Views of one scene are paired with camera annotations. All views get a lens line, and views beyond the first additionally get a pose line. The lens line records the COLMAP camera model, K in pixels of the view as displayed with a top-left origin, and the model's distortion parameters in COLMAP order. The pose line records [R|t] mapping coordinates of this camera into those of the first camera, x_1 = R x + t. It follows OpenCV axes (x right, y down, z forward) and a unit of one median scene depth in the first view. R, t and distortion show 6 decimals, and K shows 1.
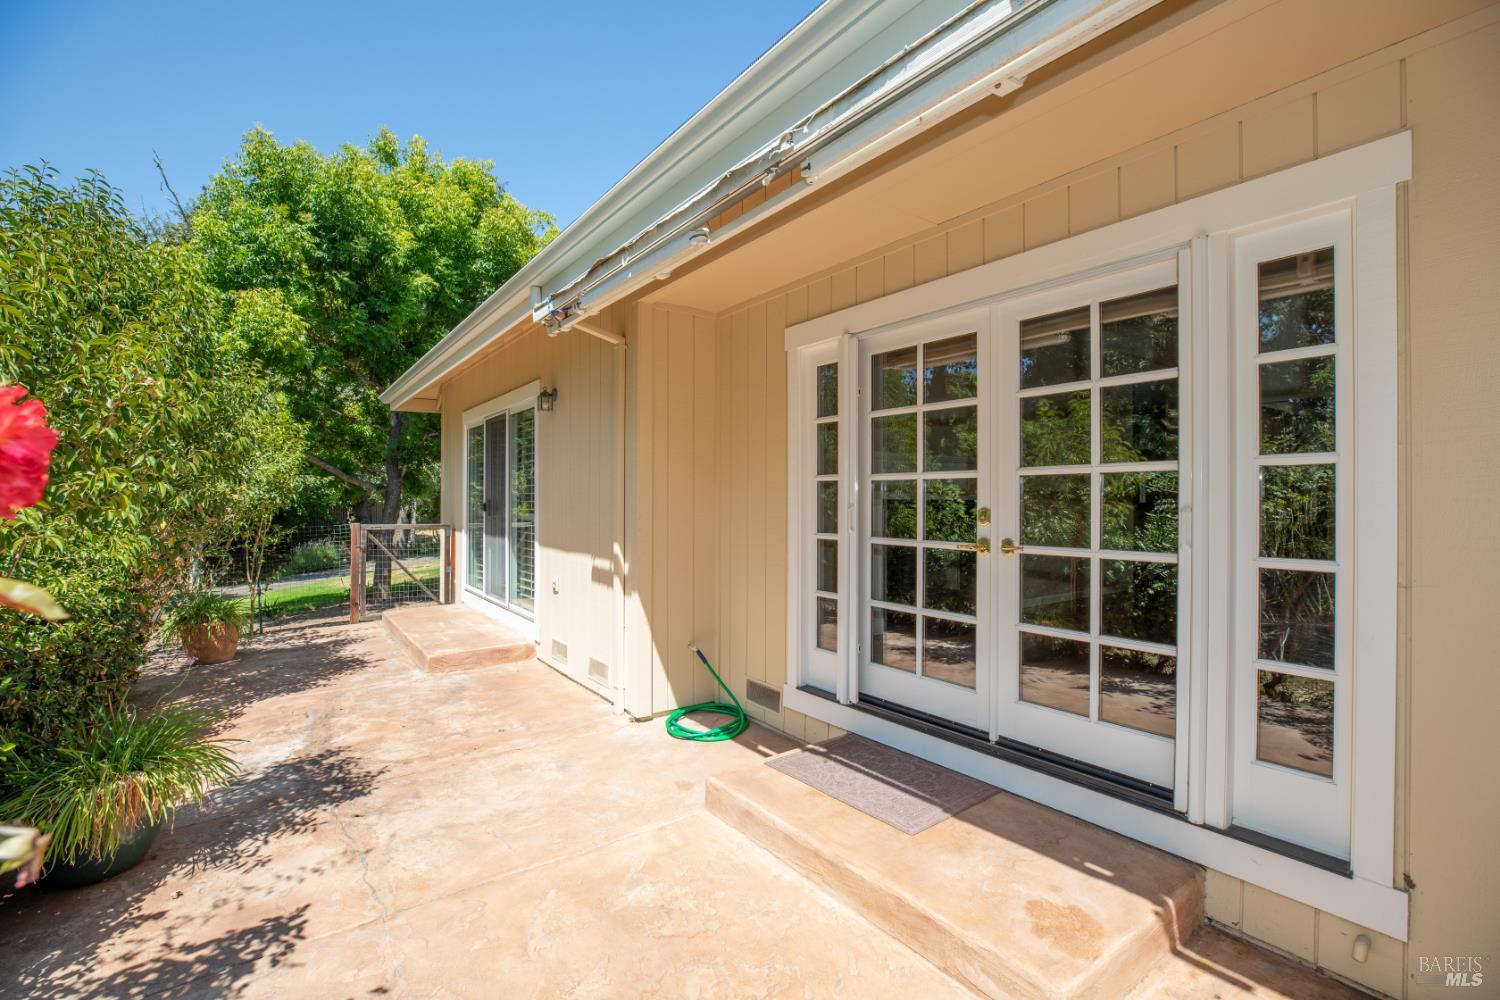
lens RADIAL K [[681.2, 0, 742.1], [0, 681.2, 498.5], [0, 0, 1]] dist [-0.045067, 0.012884]
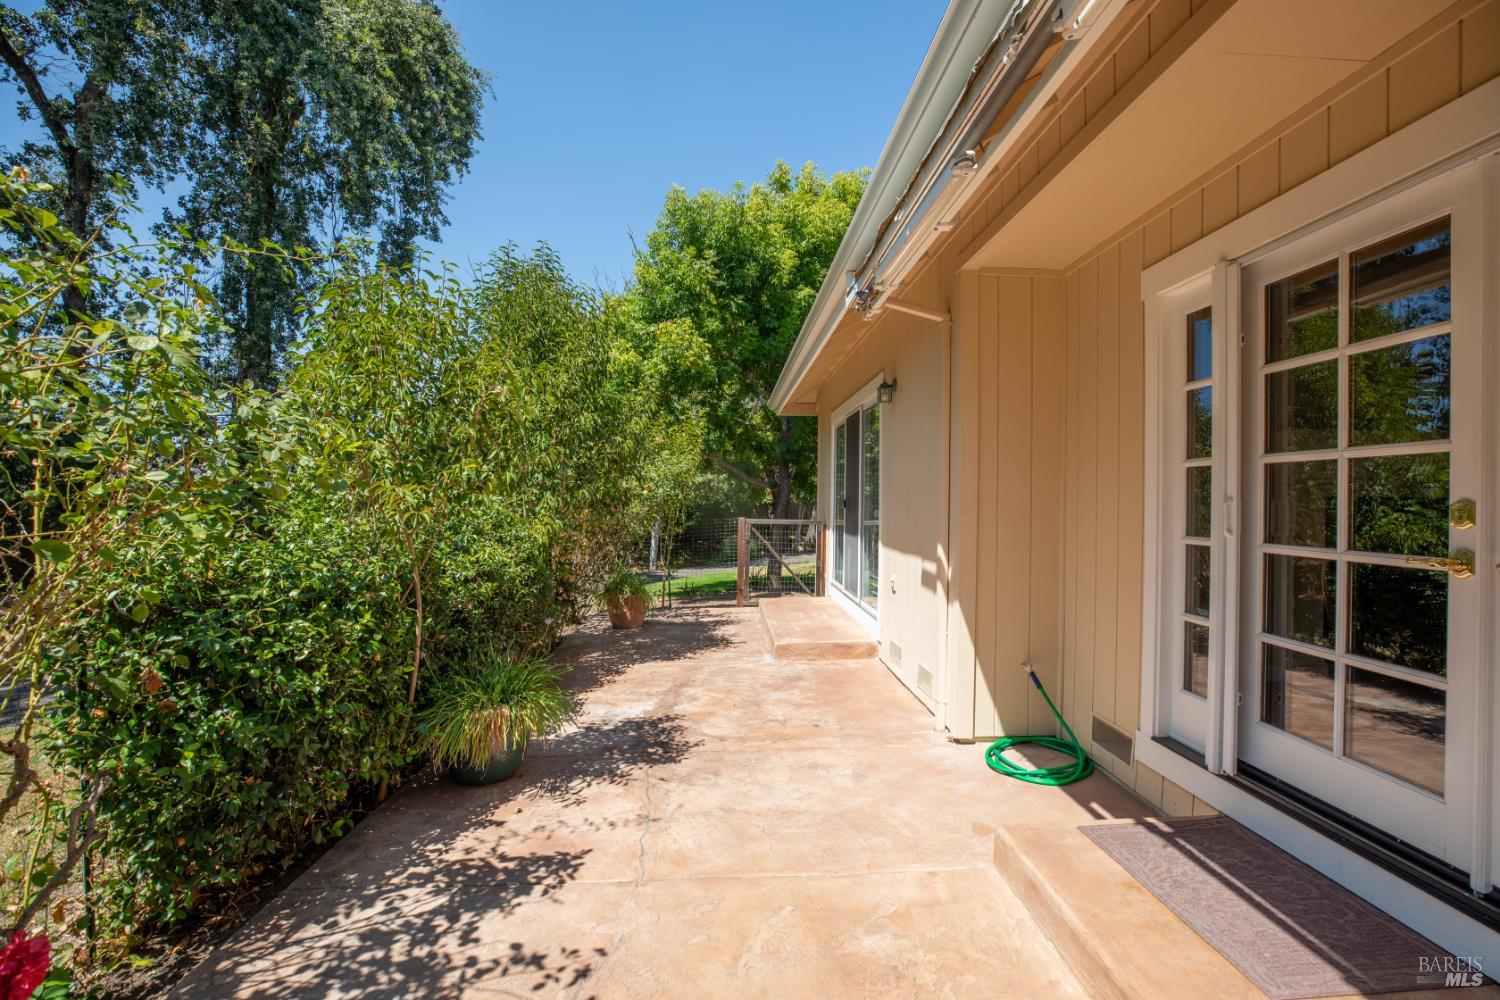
lens RADIAL K [[681.2, 0, 746.7], [0, 681.2, 497.9], [0, 0, 1]] dist [-0.045067, 0.012884]
pose [[0.836600, 0.005879, -0.547782, 0.116107], [-0.008745, 0.999958, -0.002625, 0.015354], [0.547744, 0.006987, 0.836617, 0.126664]]
